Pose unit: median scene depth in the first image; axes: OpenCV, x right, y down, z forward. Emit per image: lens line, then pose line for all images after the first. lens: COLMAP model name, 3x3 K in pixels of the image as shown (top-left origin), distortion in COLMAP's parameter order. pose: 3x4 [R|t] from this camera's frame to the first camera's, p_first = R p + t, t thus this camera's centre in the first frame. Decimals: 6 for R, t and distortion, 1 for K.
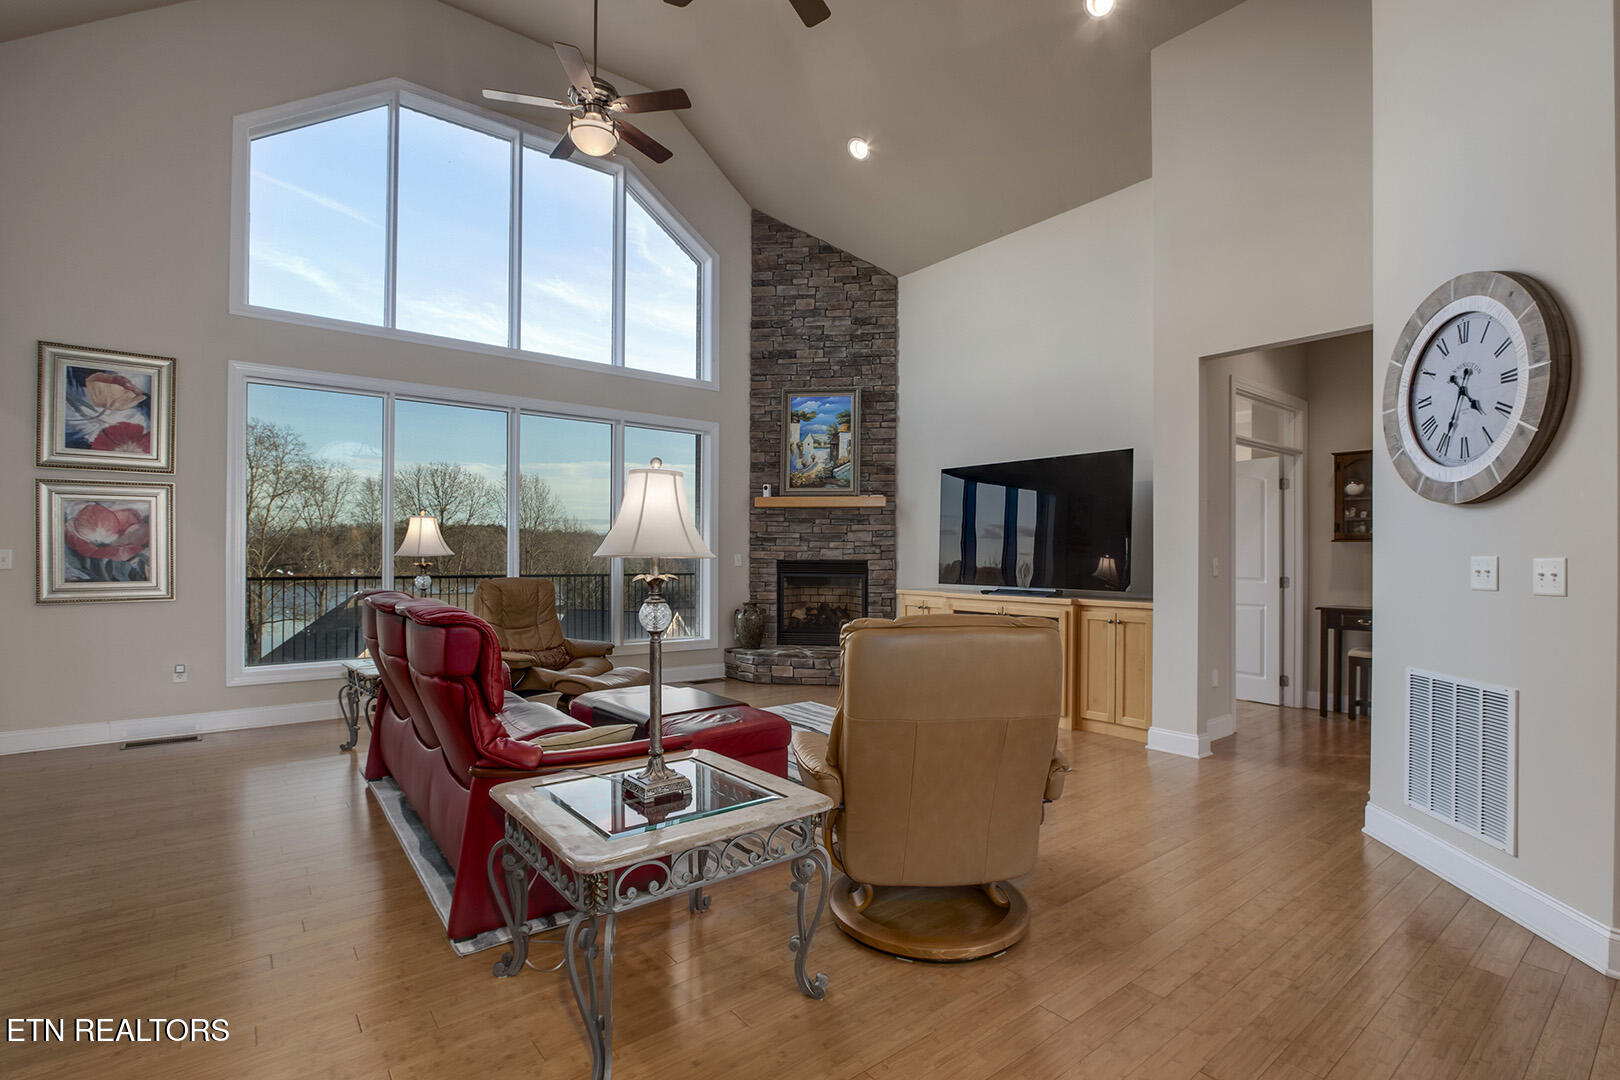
lens RADIAL K [[759.3, 0, 810.6], [0, 759.3, 552.6], [0, 0, 1]] dist [-0.021867, 0.002054]
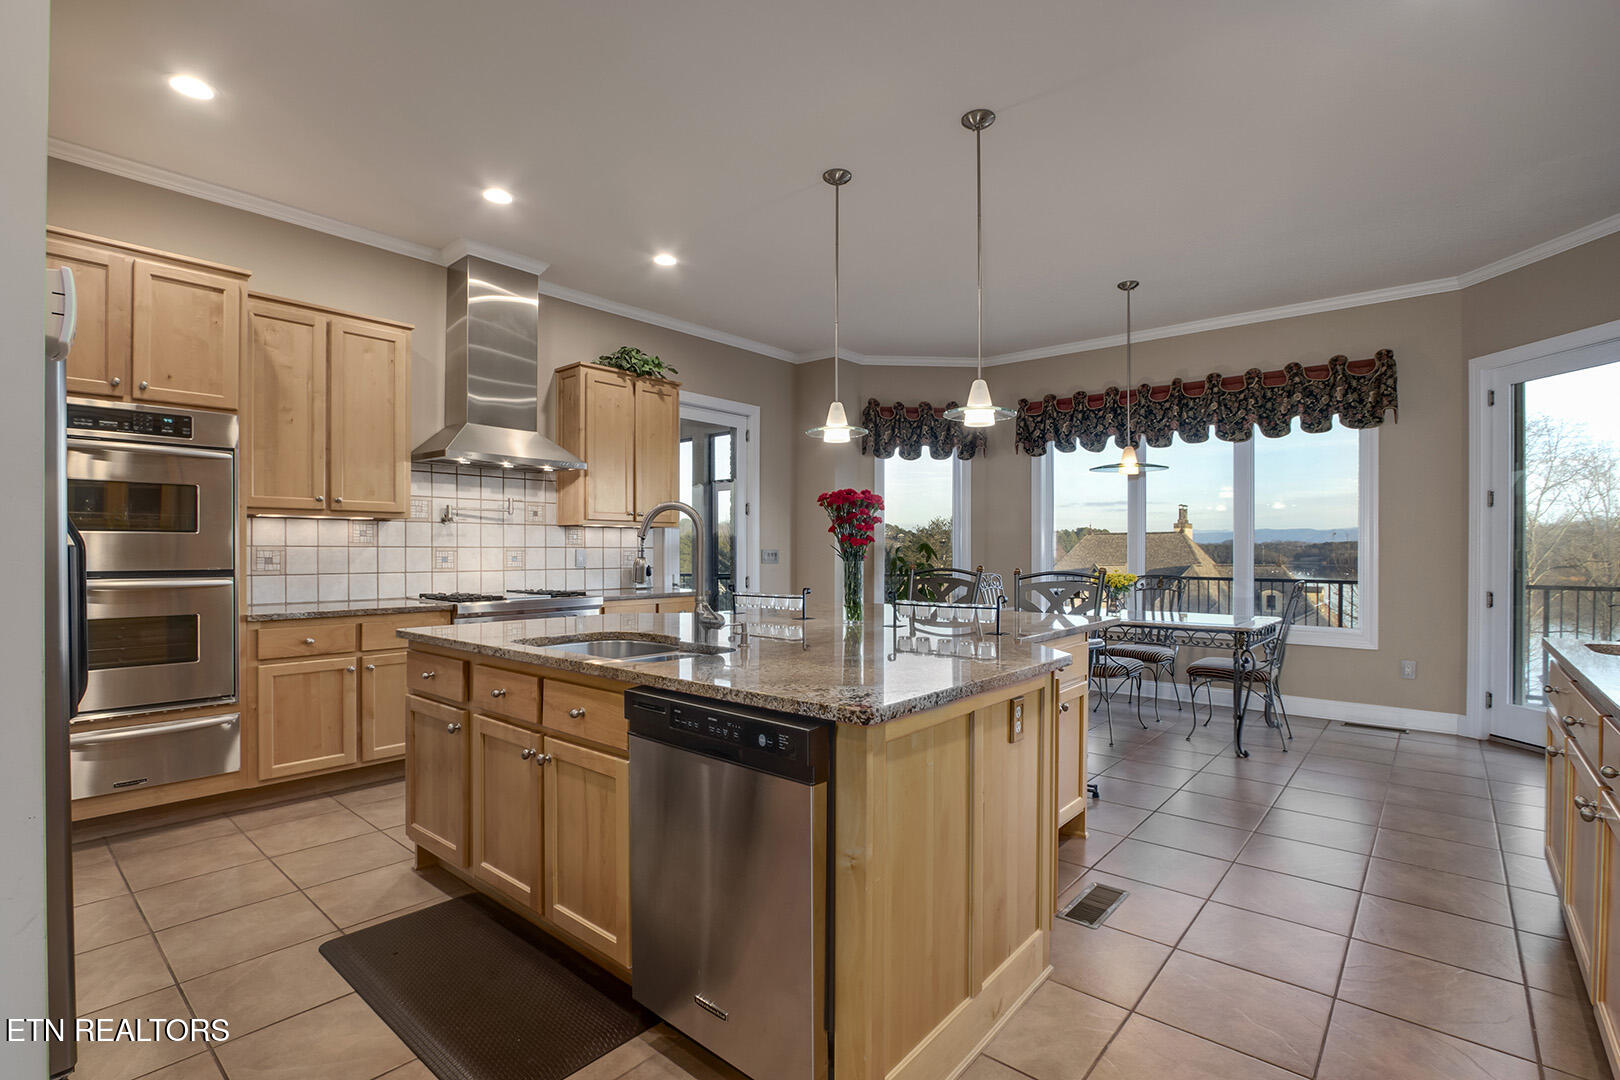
lens RADIAL K [[753.7, 0, 811.1], [0, 753.7, 553.6], [0, 0, 1]] dist [-0.023560, 0.001627]
pose [[0.190464, -0.000237, -0.981694, -0.338024], [0.001365, 0.999999, 0.000024, -0.005071], [0.981693, -0.001344, 0.190464, -0.094903]]
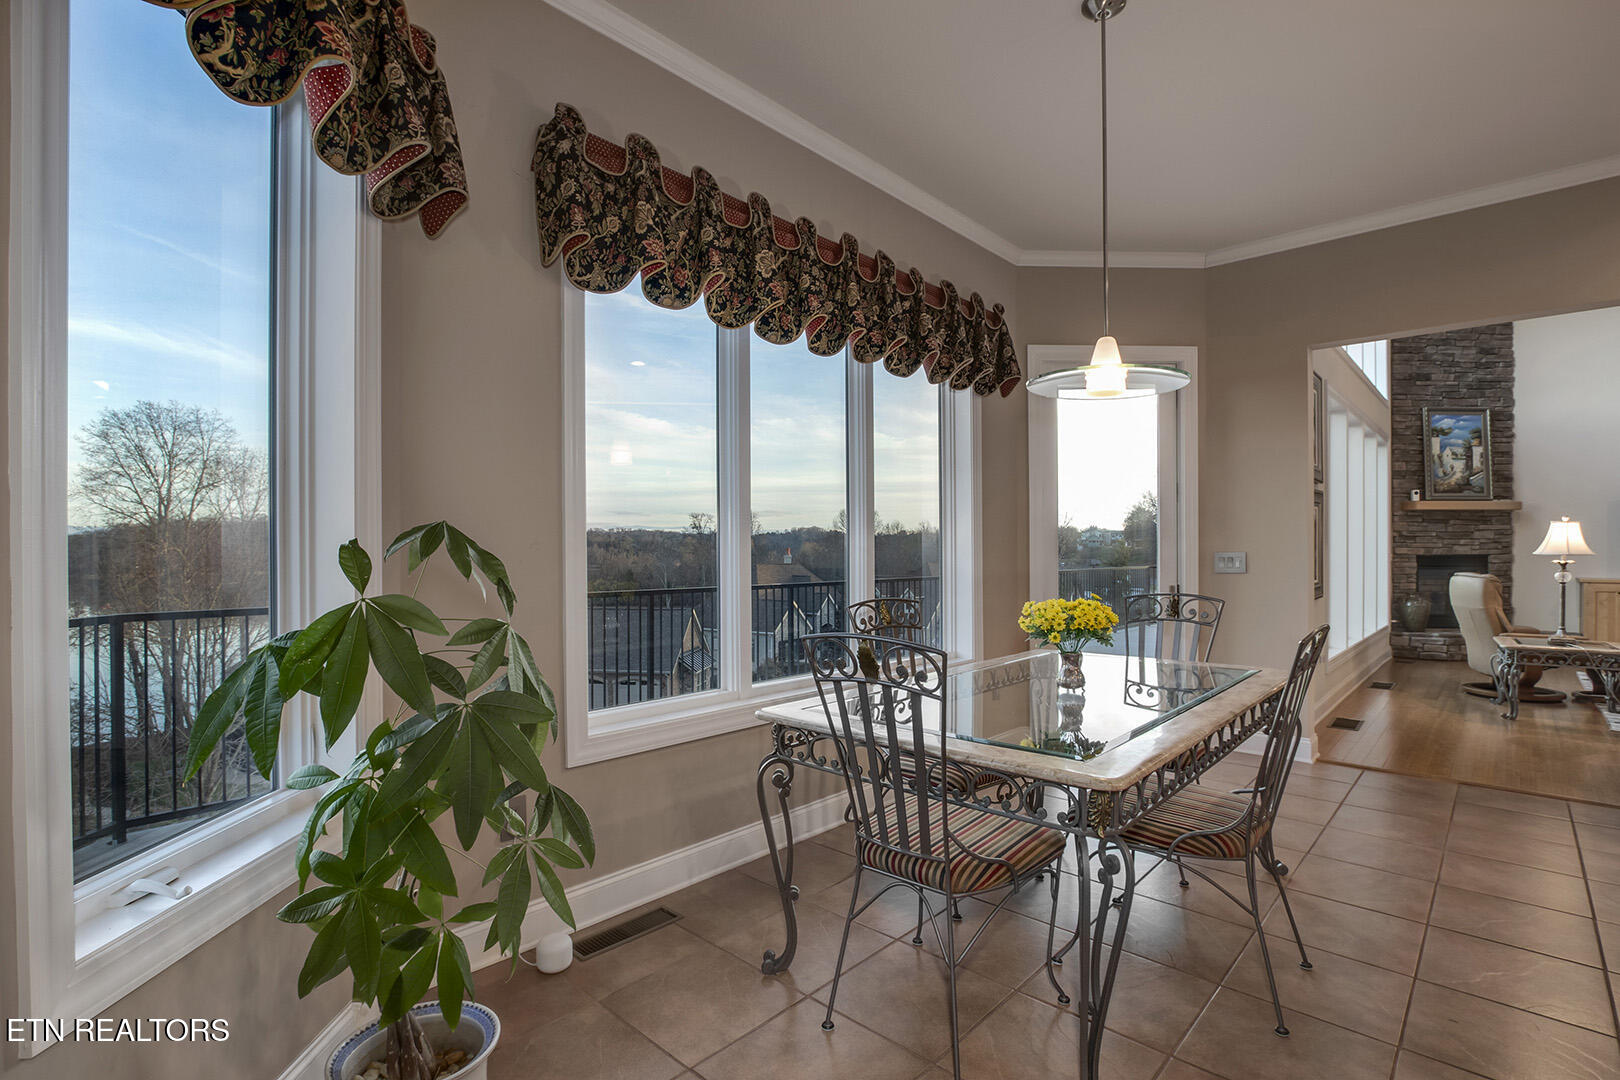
lens RADIAL K [[759.3, 0, 810.6], [0, 759.3, 552.6], [0, 0, 1]] dist [-0.021867, 0.002054]
pose [[0.989449, -0.008306, 0.144642, -1.137344], [0.007015, 0.999931, 0.009434, -0.011731], [-0.144710, -0.008320, 0.989439, 0.005587]]
